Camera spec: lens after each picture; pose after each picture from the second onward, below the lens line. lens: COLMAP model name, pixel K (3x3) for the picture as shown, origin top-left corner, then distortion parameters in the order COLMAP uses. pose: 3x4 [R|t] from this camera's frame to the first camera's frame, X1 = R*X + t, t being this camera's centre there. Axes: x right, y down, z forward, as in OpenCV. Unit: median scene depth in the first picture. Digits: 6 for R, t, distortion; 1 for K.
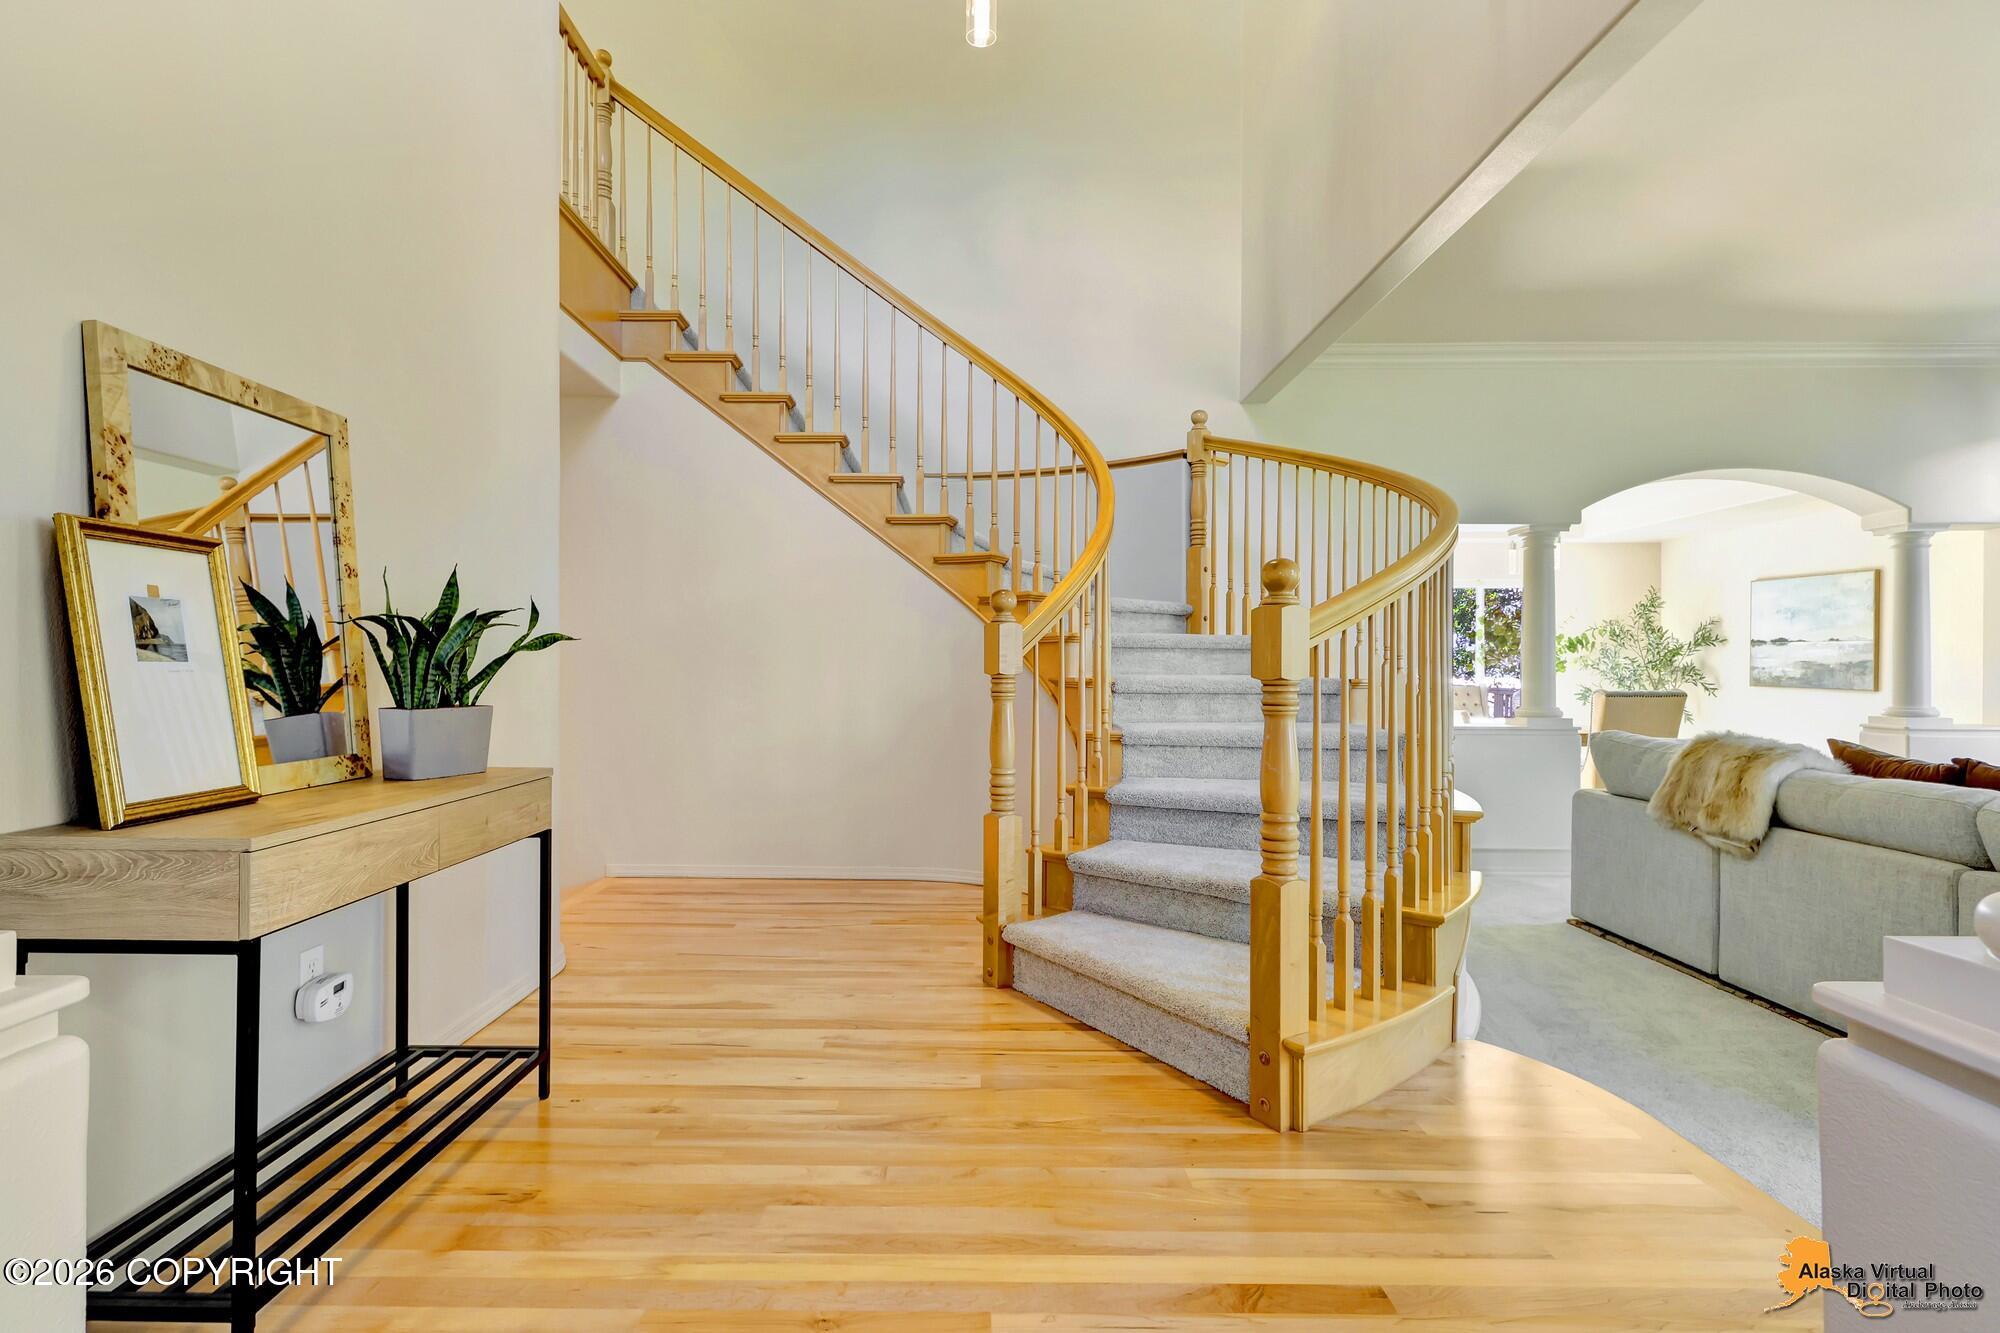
lens RADIAL K [[983.7, 0, 993.1], [0, 983.7, 661.8], [0, 0, 1]] dist [0.004307, -0.000918]
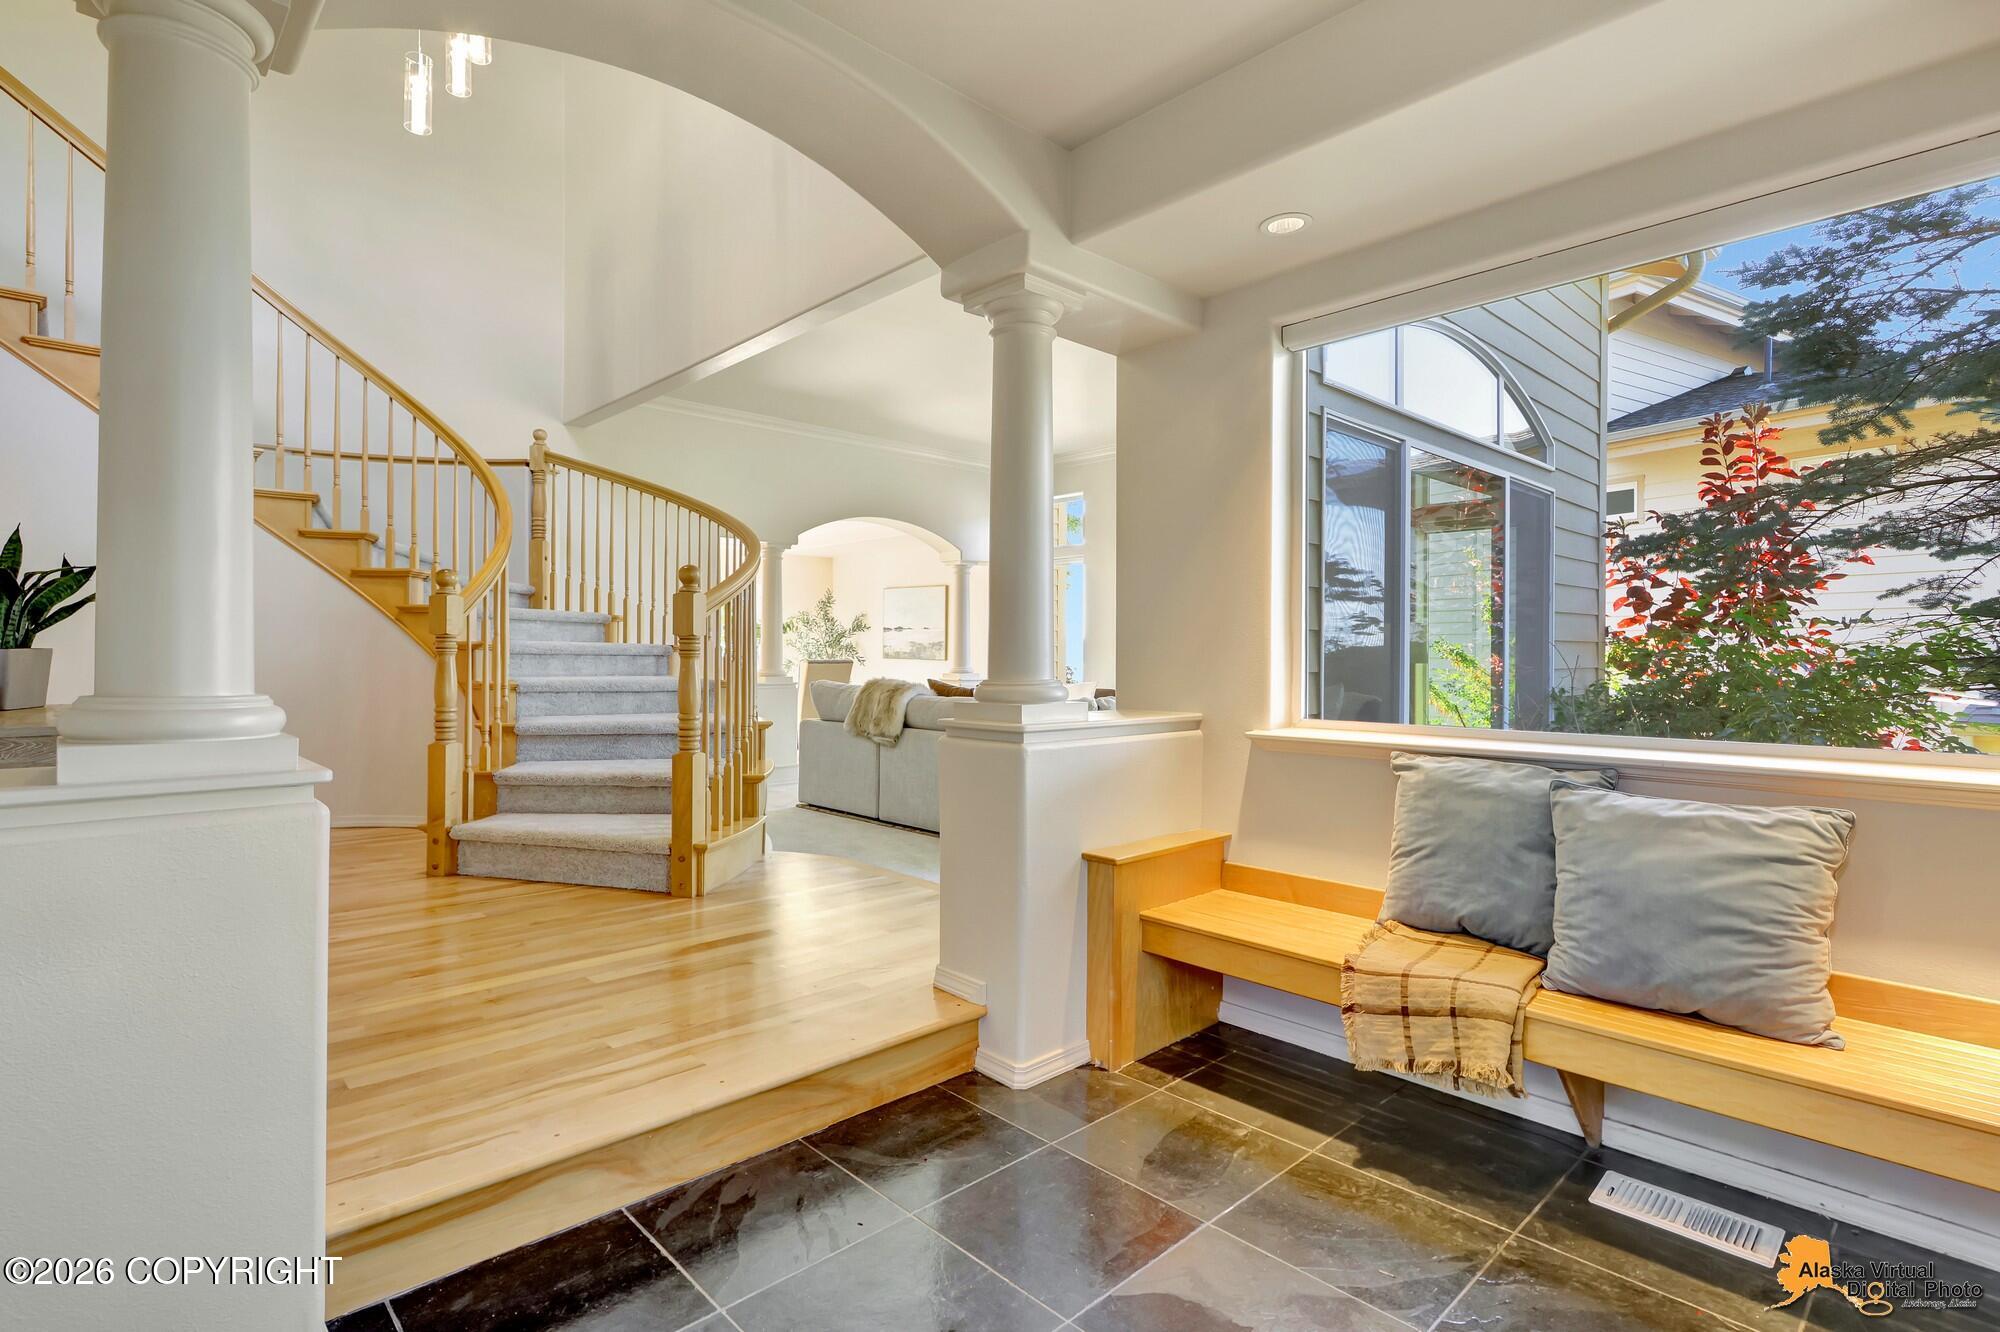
lens RADIAL K [[935.8, 0, 1029.6], [0, 935.8, 659.9], [0, 0, 1]] dist [0.019360, -0.000288]
pose [[0.681042, -0.006386, 0.732217, -0.278895], [-0.002911, 0.999930, 0.011429, 0.022132], [-0.732239, -0.009915, 0.680976, -0.301819]]
